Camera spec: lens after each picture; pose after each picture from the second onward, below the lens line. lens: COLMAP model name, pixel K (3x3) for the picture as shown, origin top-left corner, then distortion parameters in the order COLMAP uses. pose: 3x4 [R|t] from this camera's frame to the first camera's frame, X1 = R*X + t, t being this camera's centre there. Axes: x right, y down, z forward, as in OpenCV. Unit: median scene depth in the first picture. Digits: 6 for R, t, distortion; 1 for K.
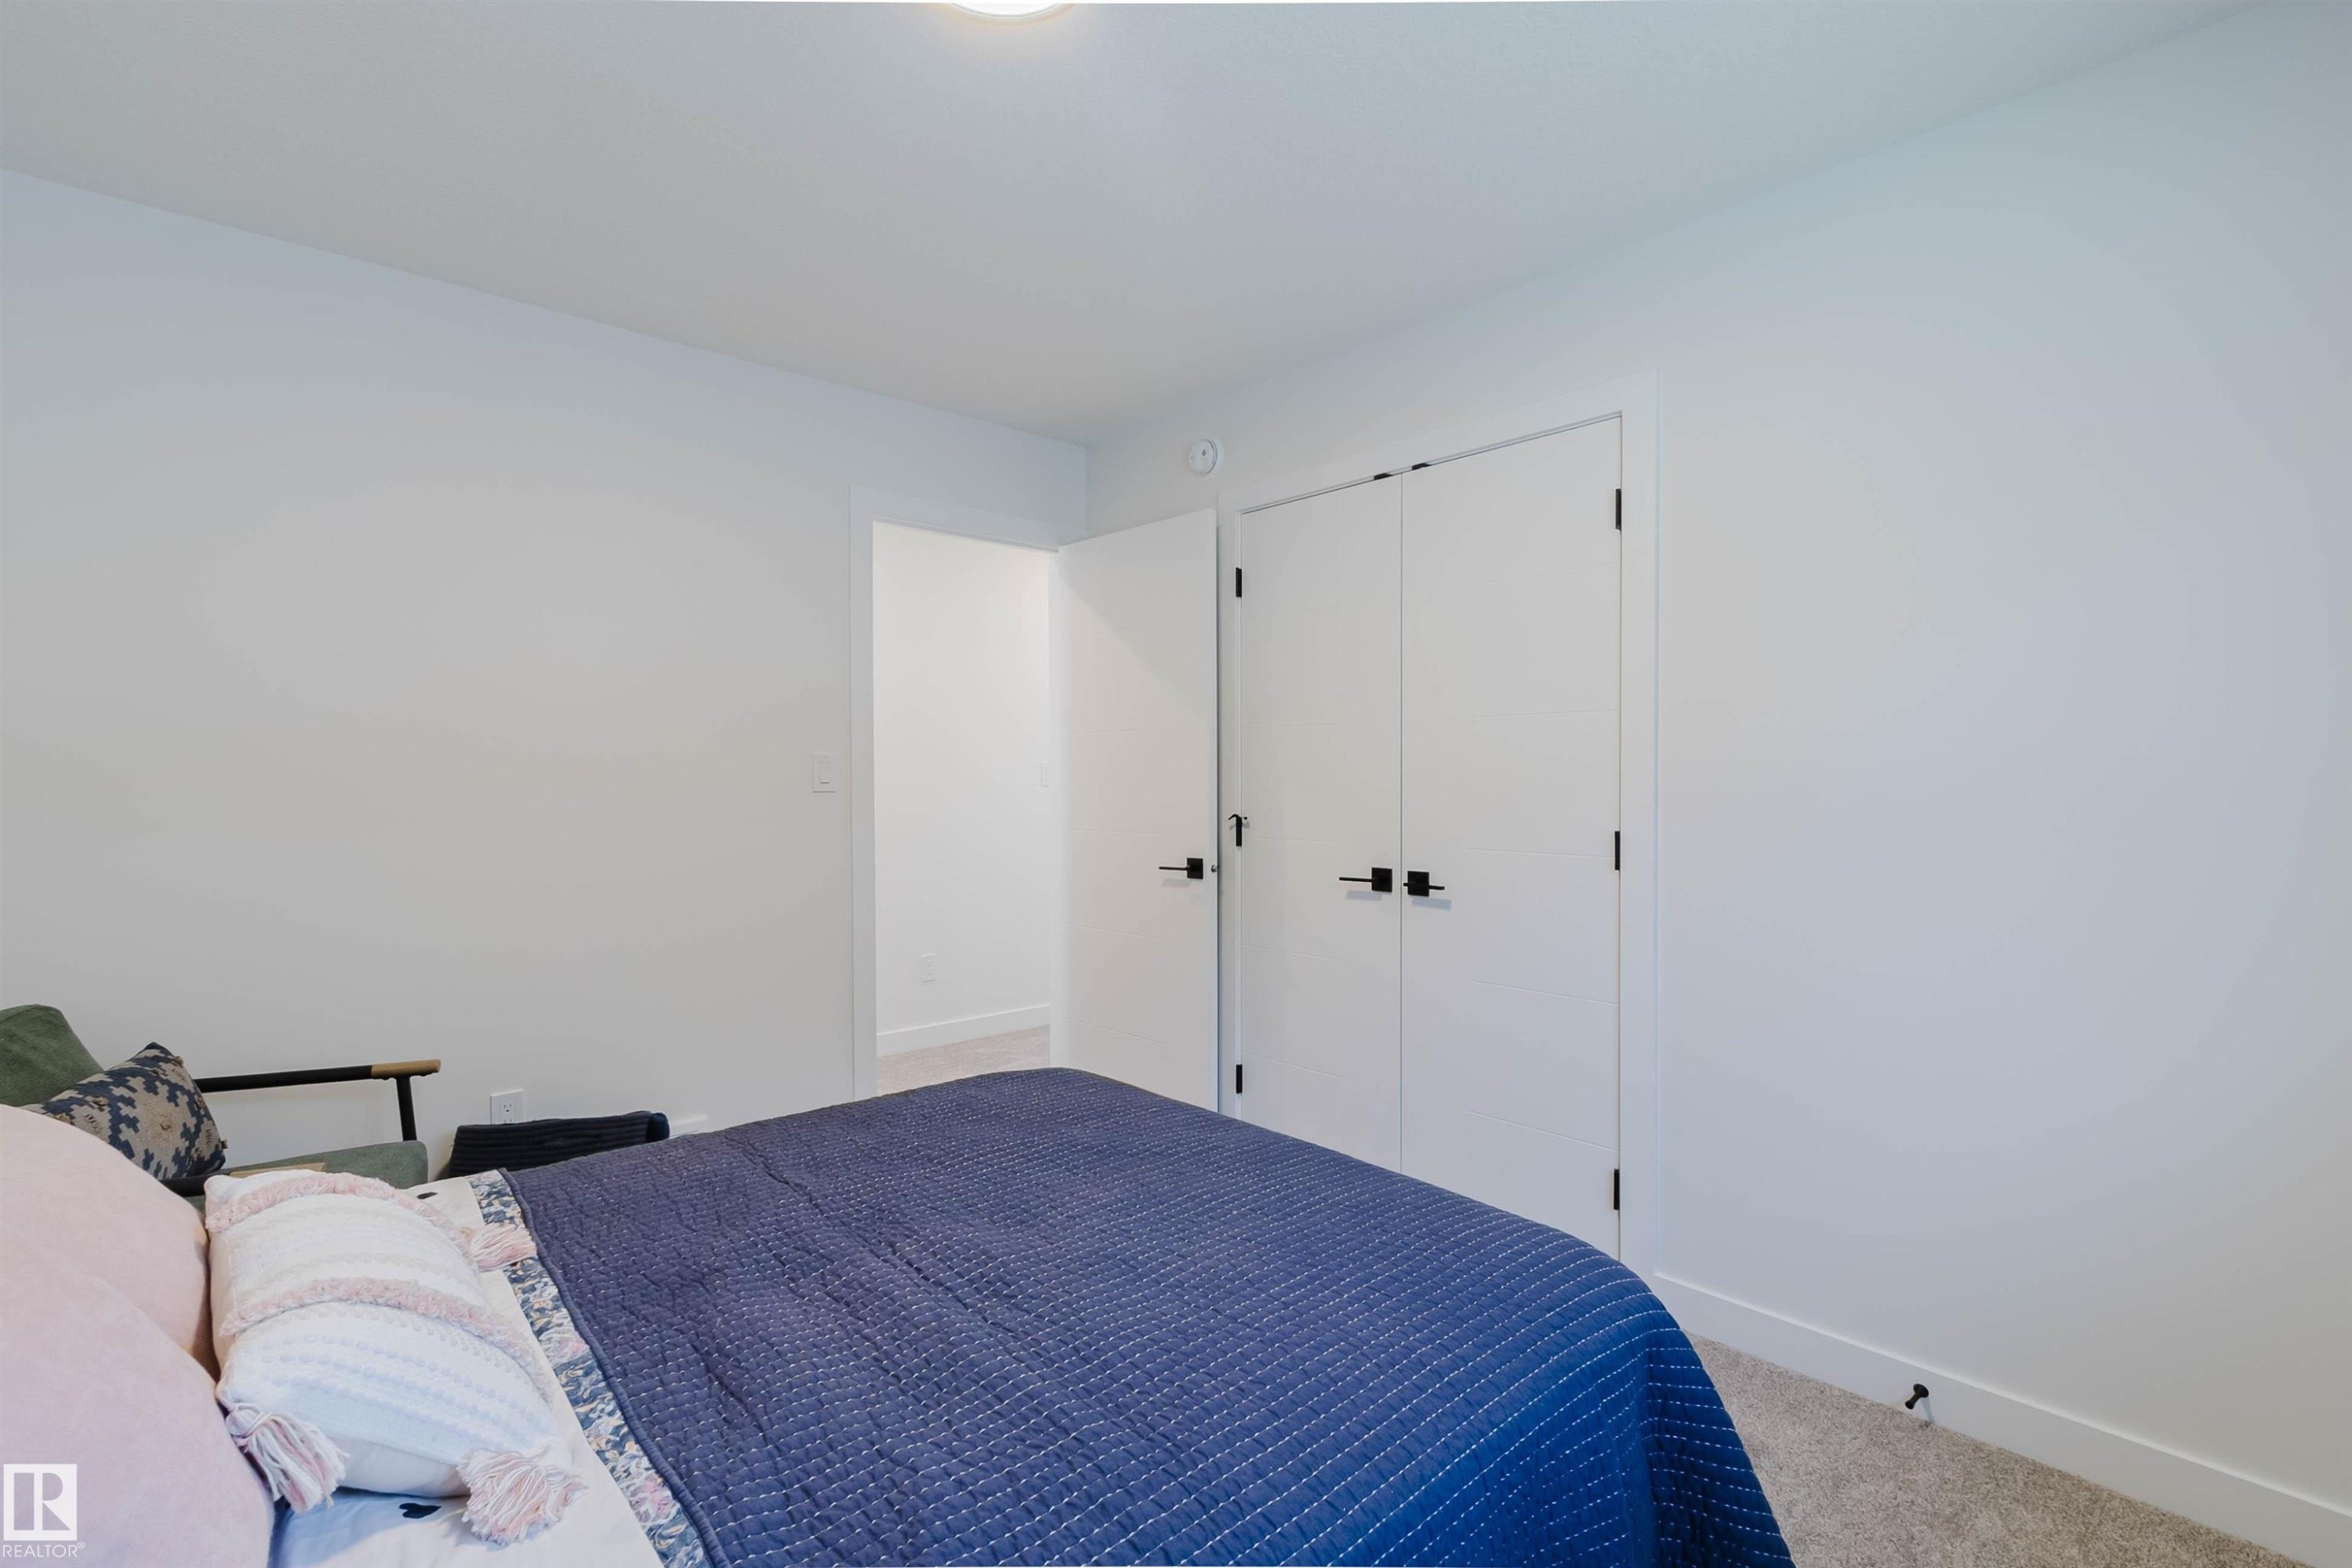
lens RADIAL K [[1056.4, 0, 1184.8], [0, 1056.4, 791.1], [0, 0, 1]] dist [0.001539, 0.000559]
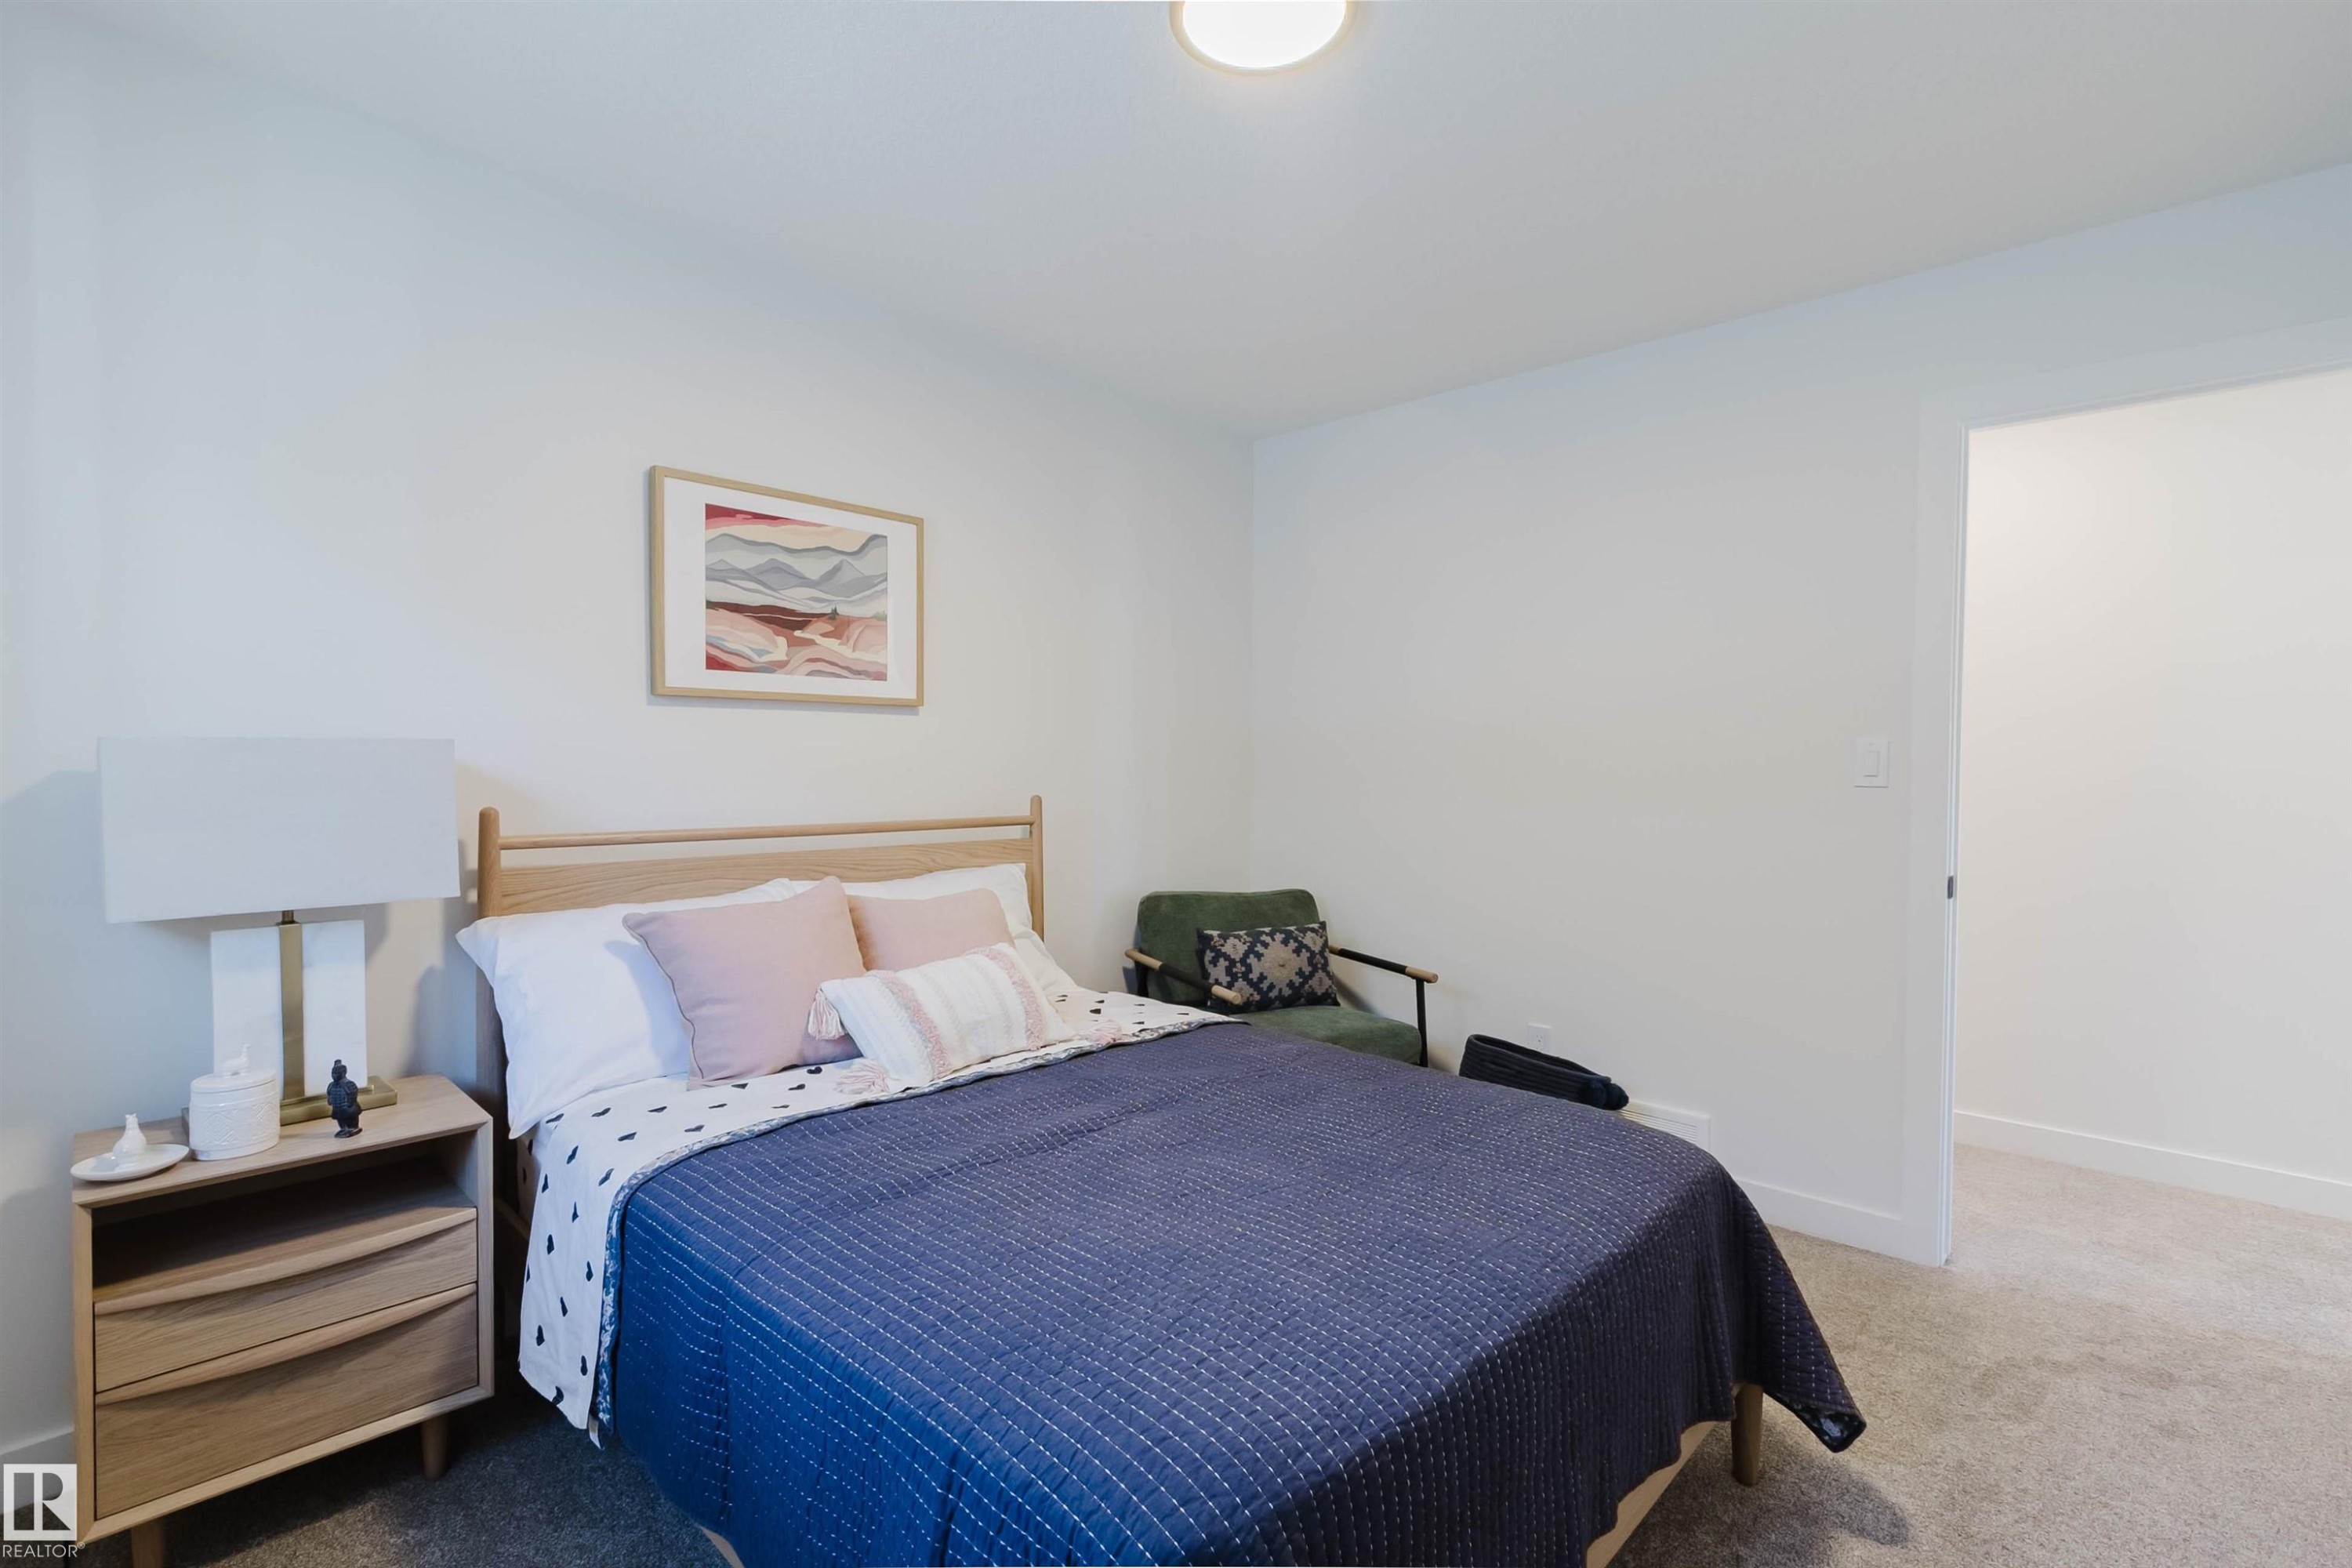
lens RADIAL K [[1072.2, 0, 1167.0], [0, 1072.2, 783.3], [0, 0, 1]] dist [0.000399, 0.000095]
pose [[0.069592, 0.020167, -0.997372, 0.648989], [-0.021339, 0.999597, 0.018723, -0.008707], [0.997347, 0.019980, 0.069994, 0.568589]]
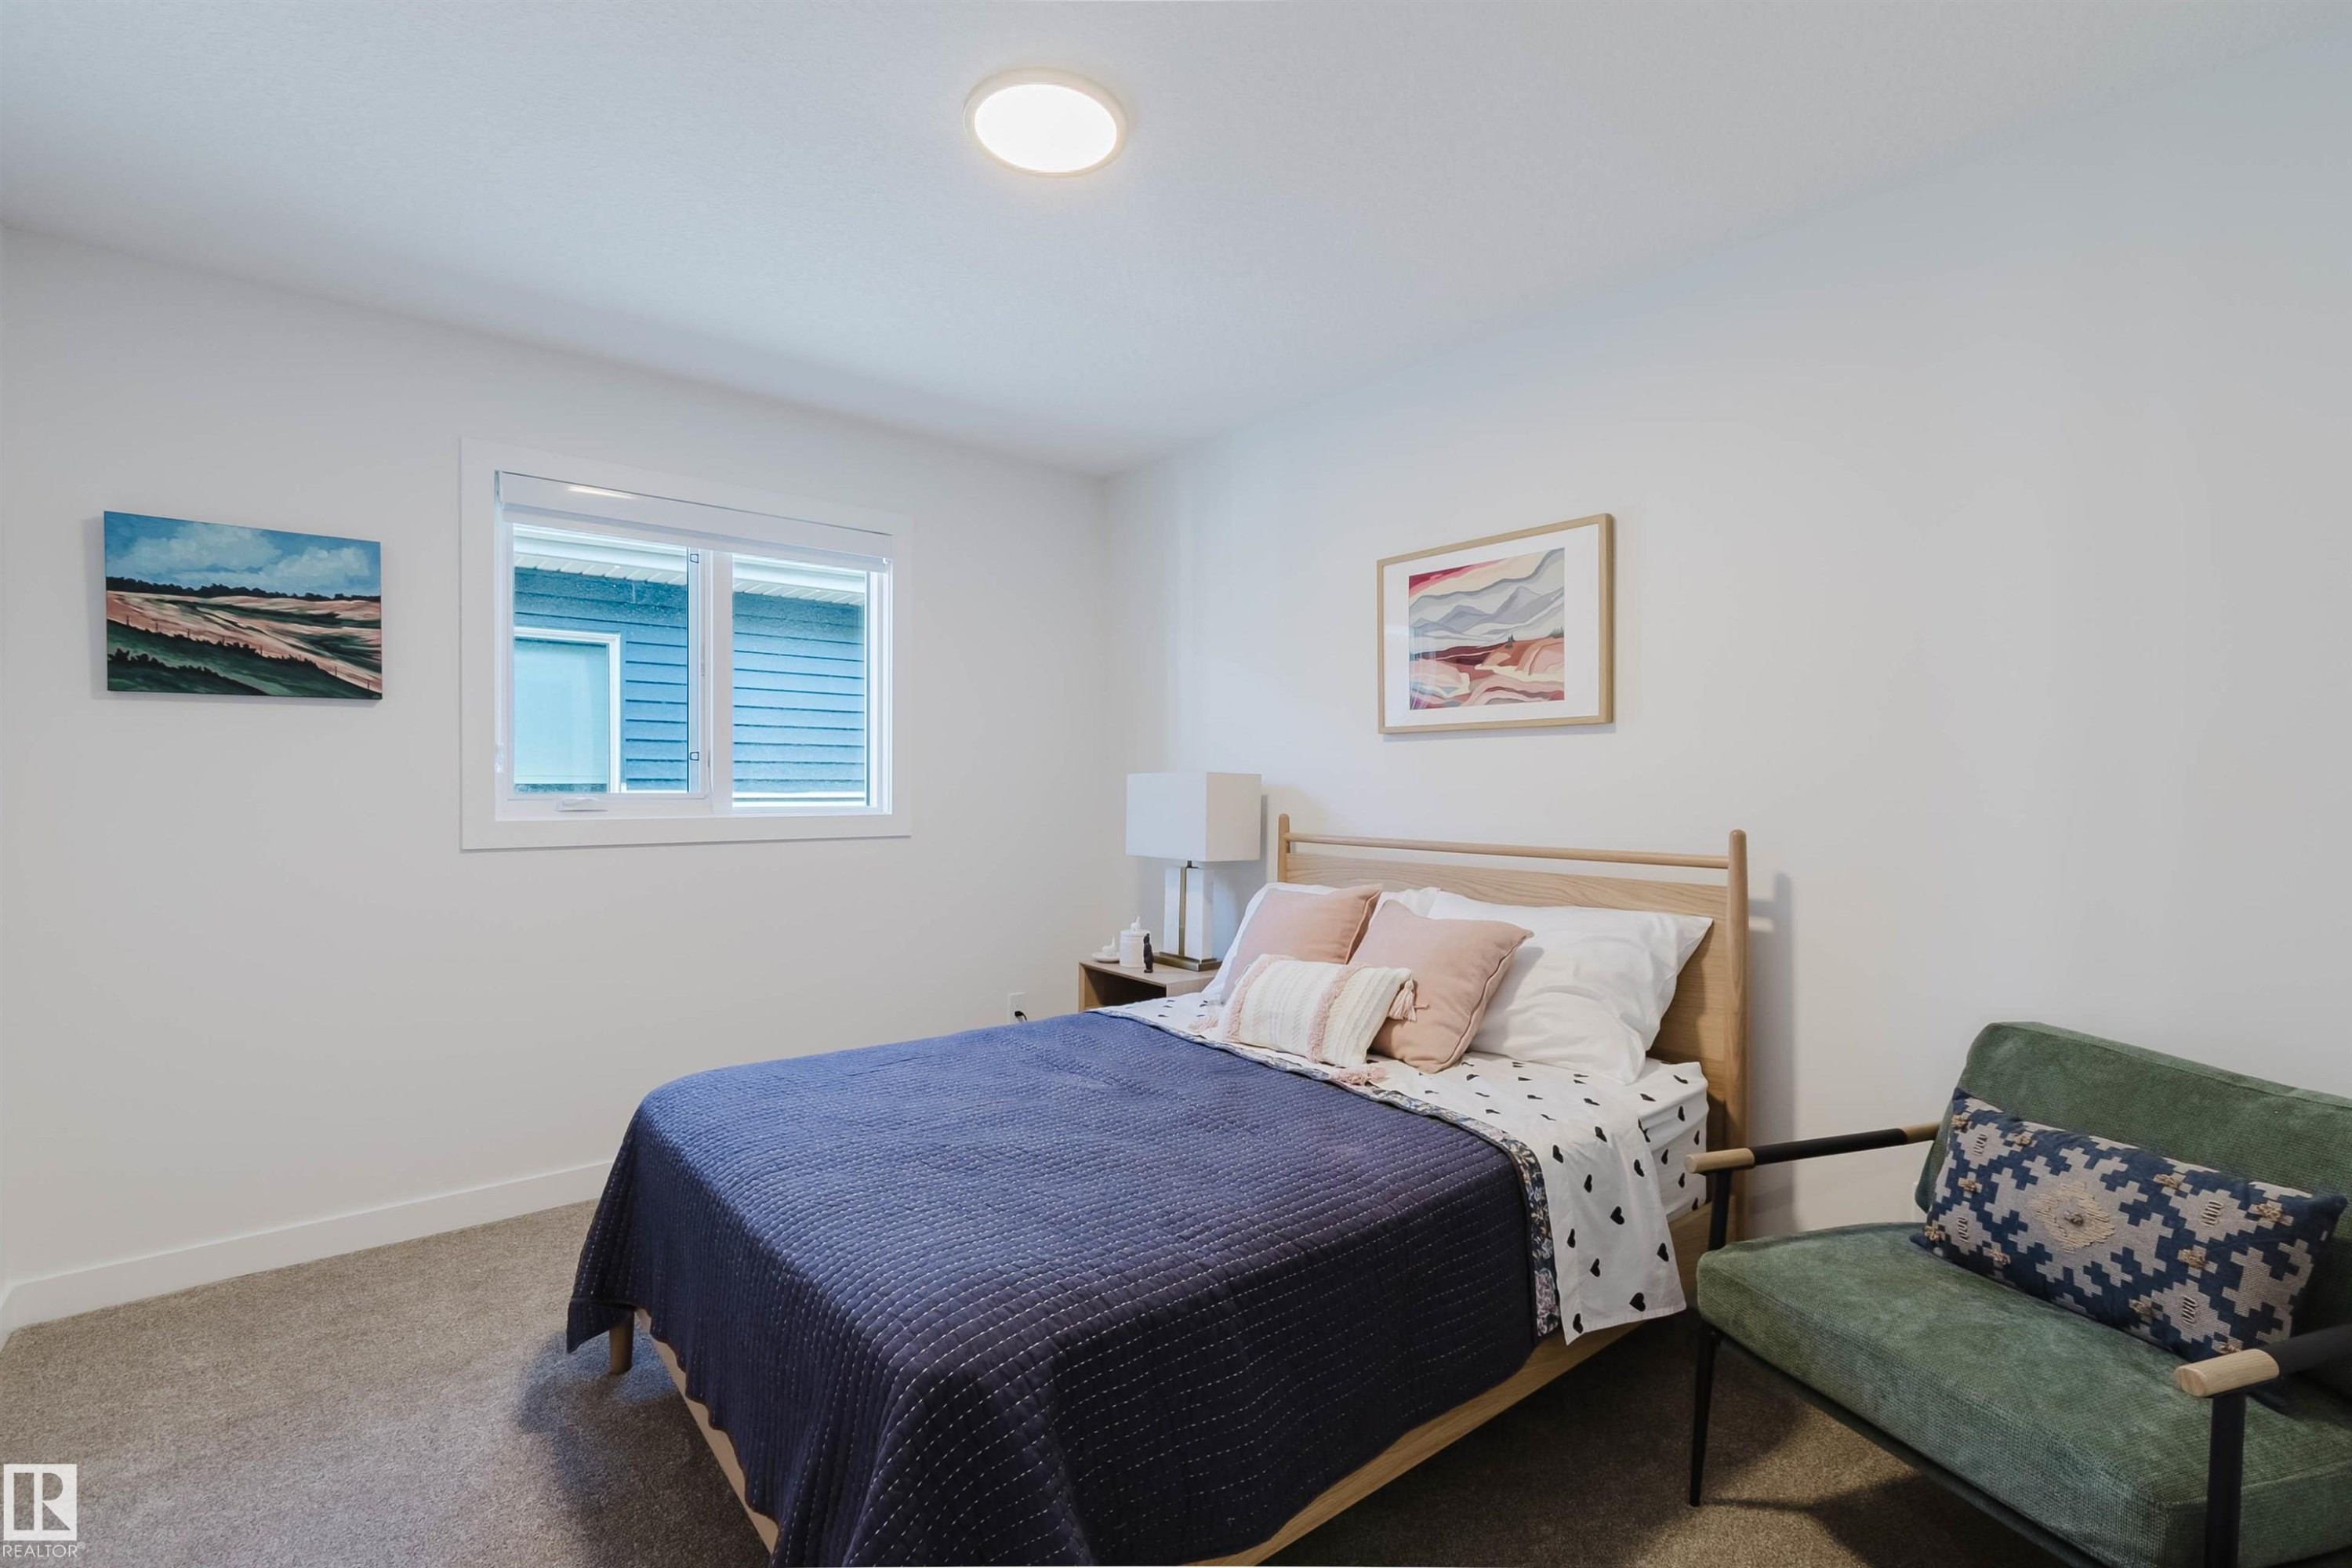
lens RADIAL K [[1072.2, 0, 1167.0], [0, 1072.2, 783.3], [0, 0, 1]] dist [0.000399, 0.000095]
pose [[-0.997906, -0.003852, 0.064570, -0.268336], [-0.002782, 0.999857, 0.016658, -0.023905], [-0.064625, 0.016444, -0.997774, 1.549805]]
